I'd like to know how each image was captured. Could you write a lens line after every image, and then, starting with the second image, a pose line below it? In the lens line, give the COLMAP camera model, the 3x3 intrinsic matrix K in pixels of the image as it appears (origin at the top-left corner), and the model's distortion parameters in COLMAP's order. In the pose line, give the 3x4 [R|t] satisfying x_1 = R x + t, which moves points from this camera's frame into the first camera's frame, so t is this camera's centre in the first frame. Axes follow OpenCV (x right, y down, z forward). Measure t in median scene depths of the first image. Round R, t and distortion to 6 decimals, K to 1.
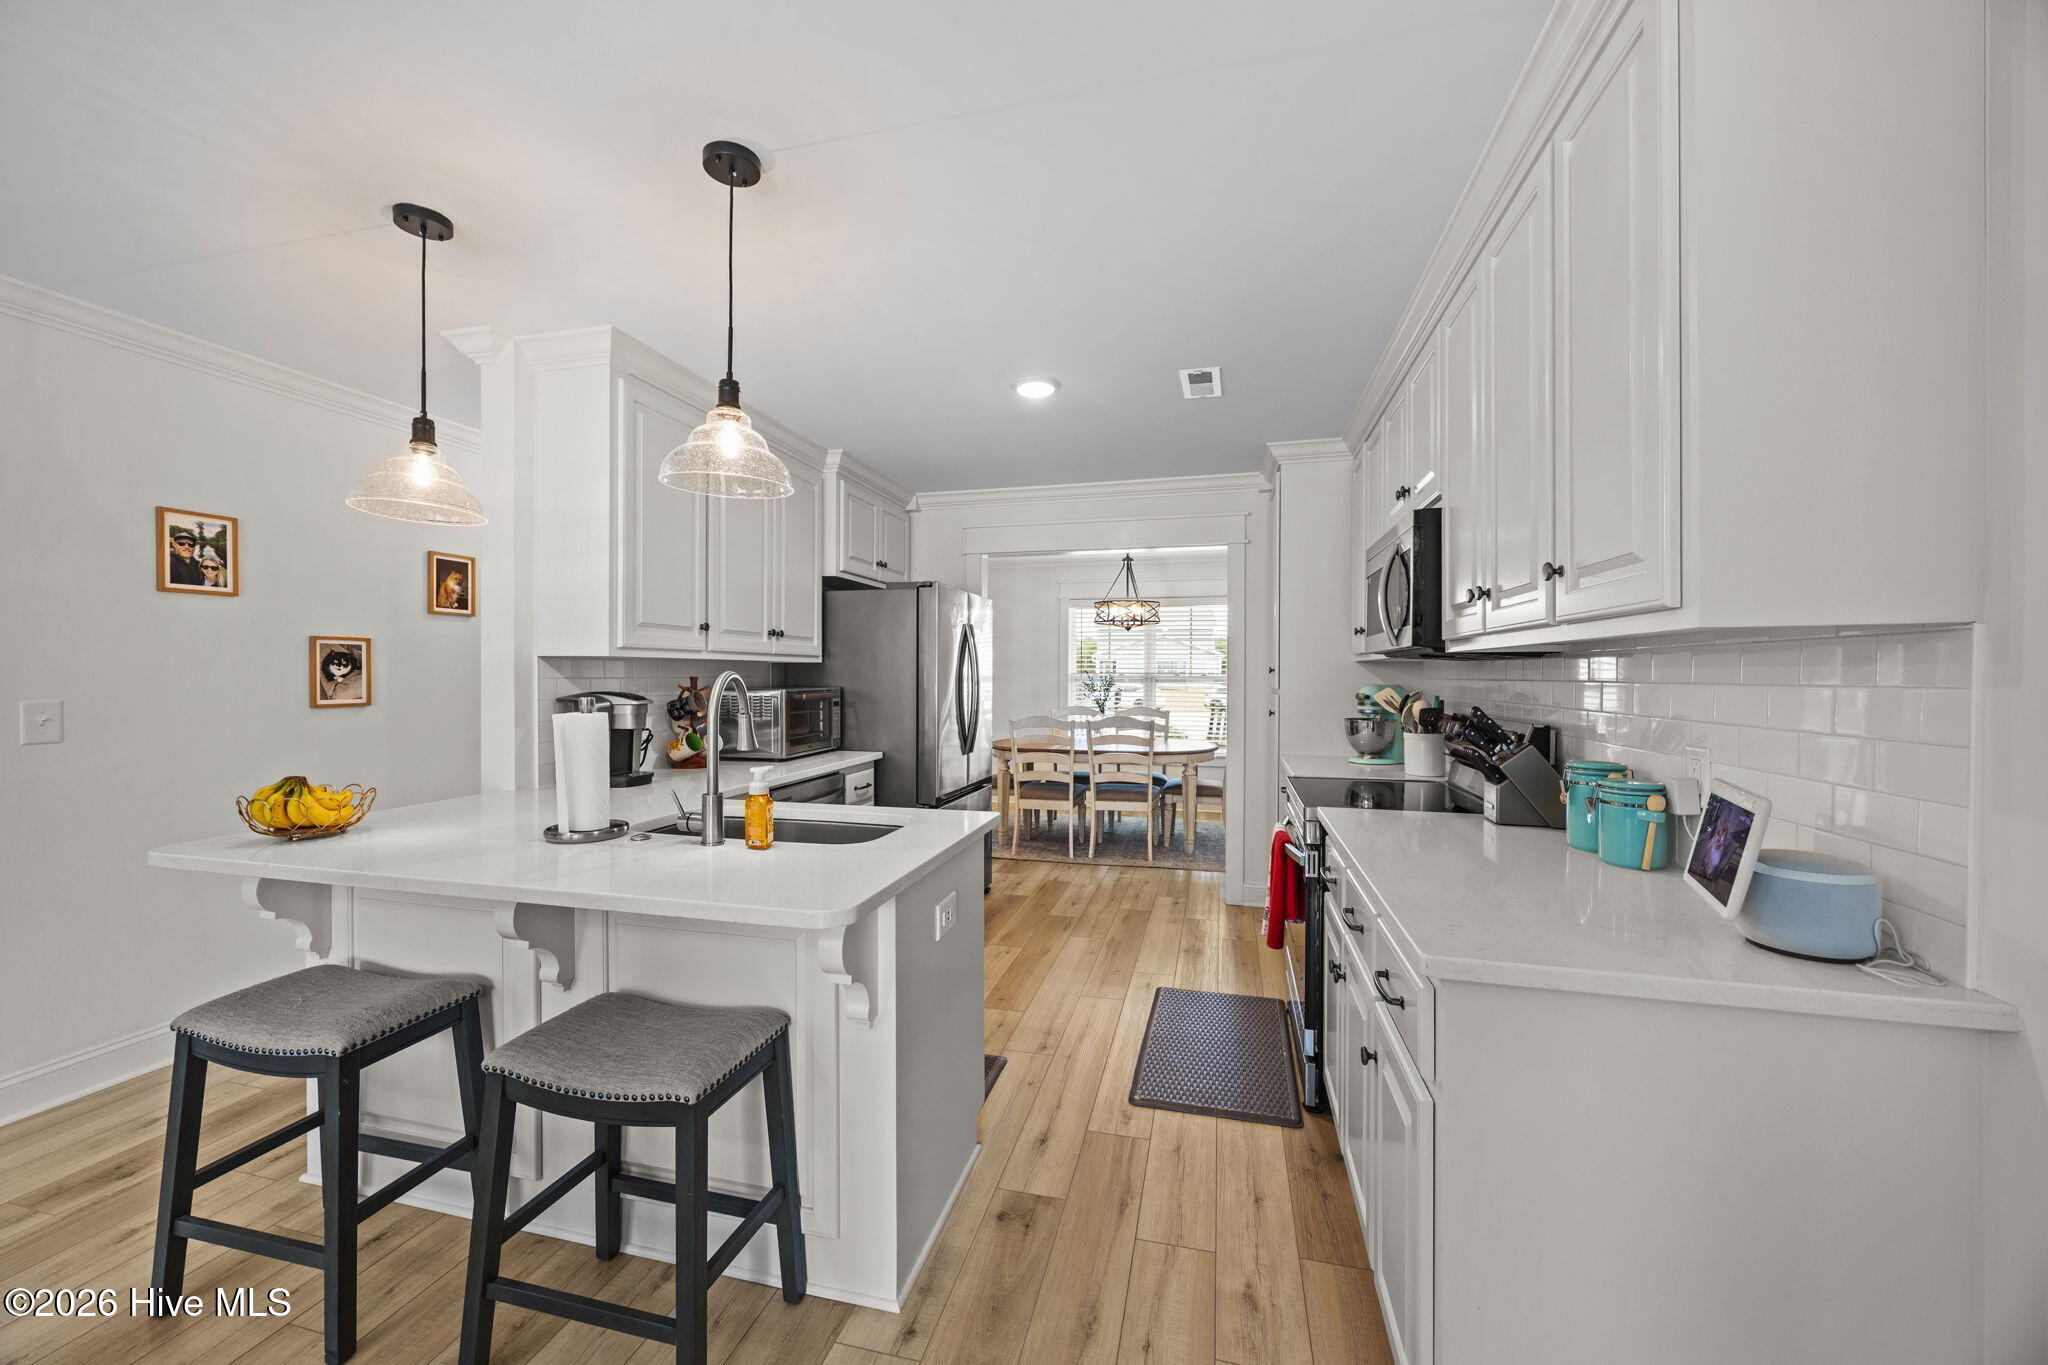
lens RADIAL K [[775.1, 0, 1024.0], [0, 775.1, 682.5], [0, 0, 1]] dist [-0.000377, -0.000006]
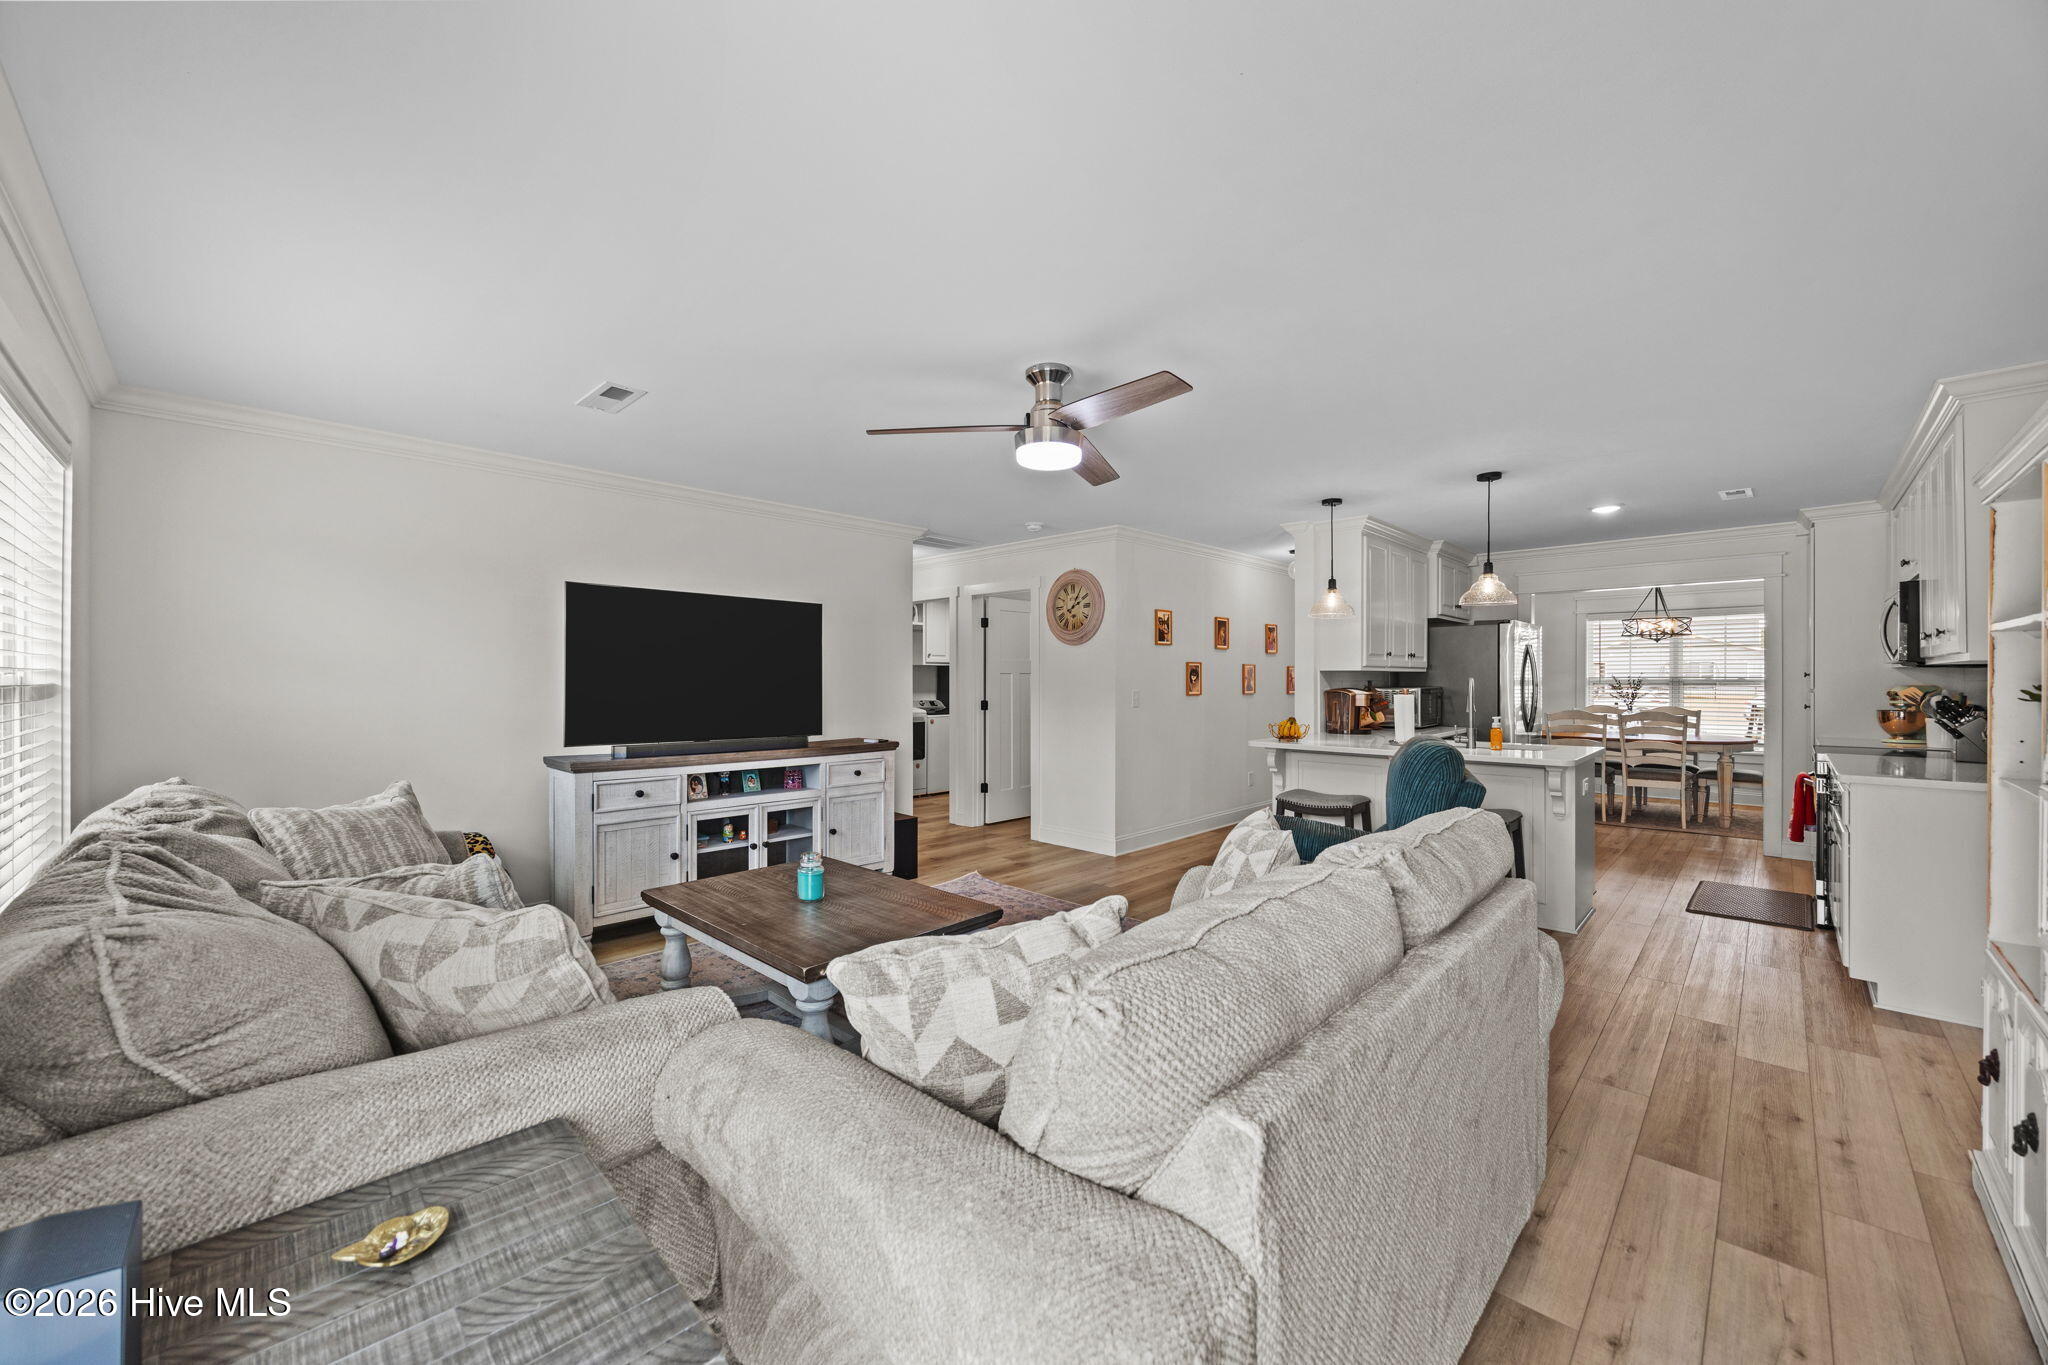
lens RADIAL K [[775.1, 0, 1024.0], [0, 775.1, 682.5], [0, 0, 1]] dist [-0.000377, -0.000006]
pose [[0.867429, -0.001467, -0.497559, -0.187634], [-0.002386, 0.999972, -0.007108, 0.010413], [0.497556, 0.007353, 0.867401, -0.830778]]
